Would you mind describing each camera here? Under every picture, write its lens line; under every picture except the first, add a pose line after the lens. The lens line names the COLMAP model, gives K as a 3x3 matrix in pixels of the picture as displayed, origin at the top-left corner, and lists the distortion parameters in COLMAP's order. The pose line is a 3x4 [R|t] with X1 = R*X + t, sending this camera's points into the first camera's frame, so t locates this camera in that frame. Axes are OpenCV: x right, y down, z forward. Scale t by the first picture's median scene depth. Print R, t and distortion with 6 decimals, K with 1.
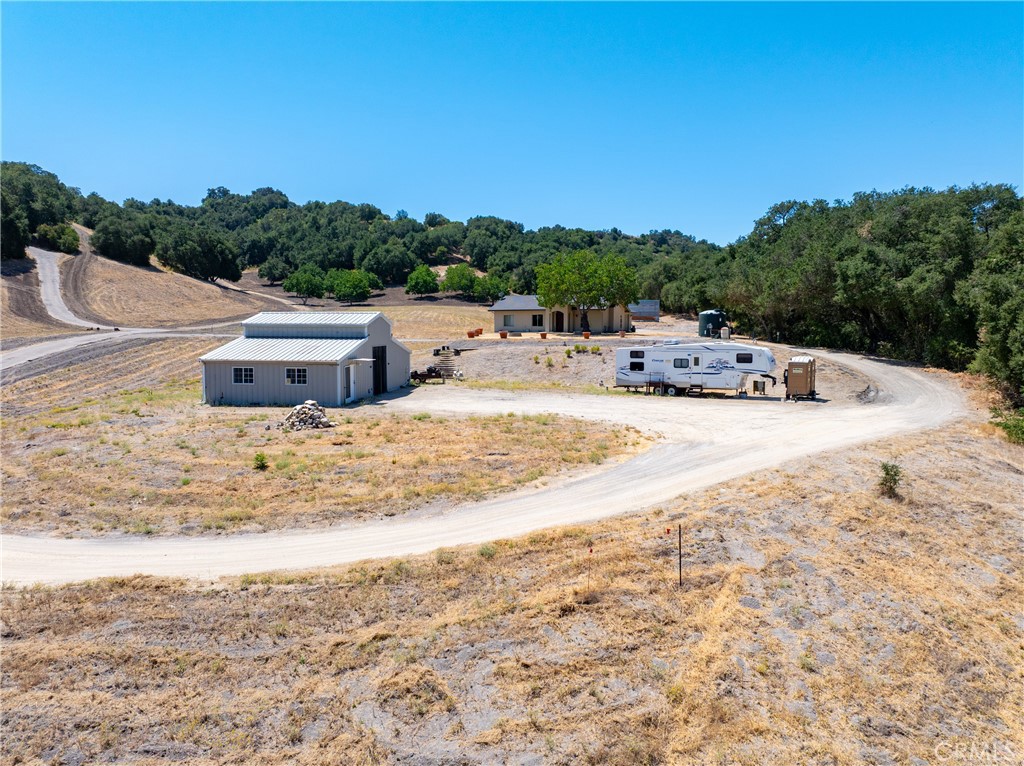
lens RADIAL K [[727.3, 0, 512.0], [0, 727.3, 383.0], [0, 0, 1]] dist [0.003074, 0.001661]
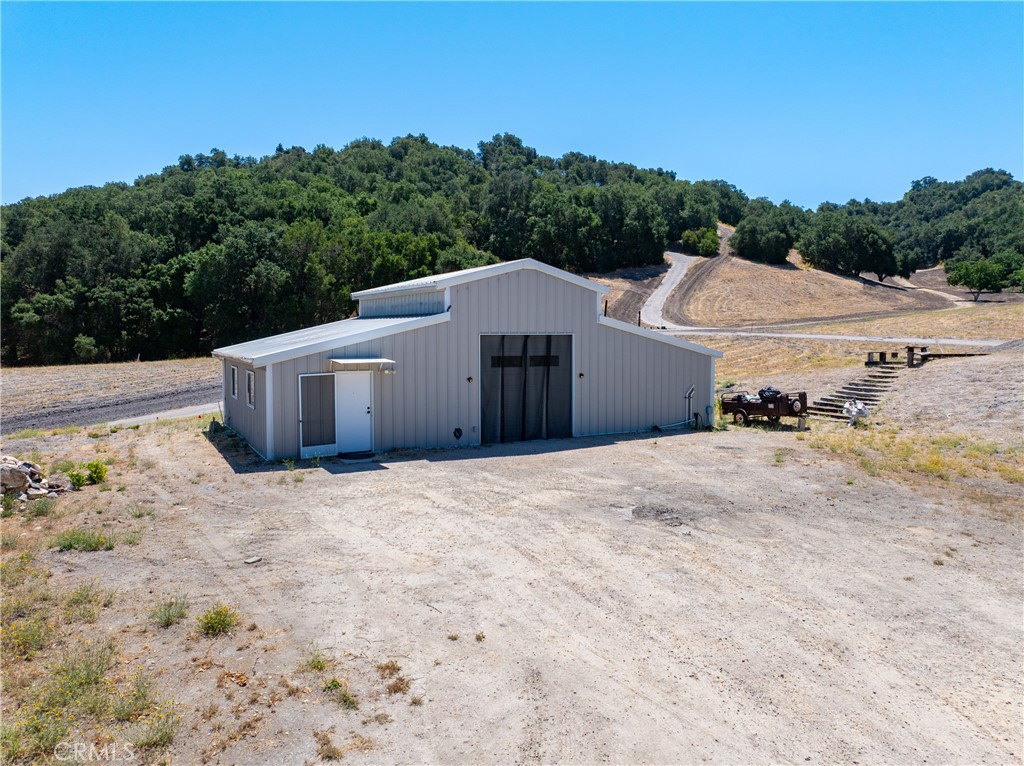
lens RADIAL K [[716.2, 0, 512.0], [0, 716.2, 383.0], [0, 0, 1]] dist [-0.037480, 0.002556]
pose [[0.580089, 0.058388, -0.812458, 0.044224], [-0.066375, 0.997499, 0.024295, -0.007432], [0.811844, 0.039833, 0.582514, 0.183997]]
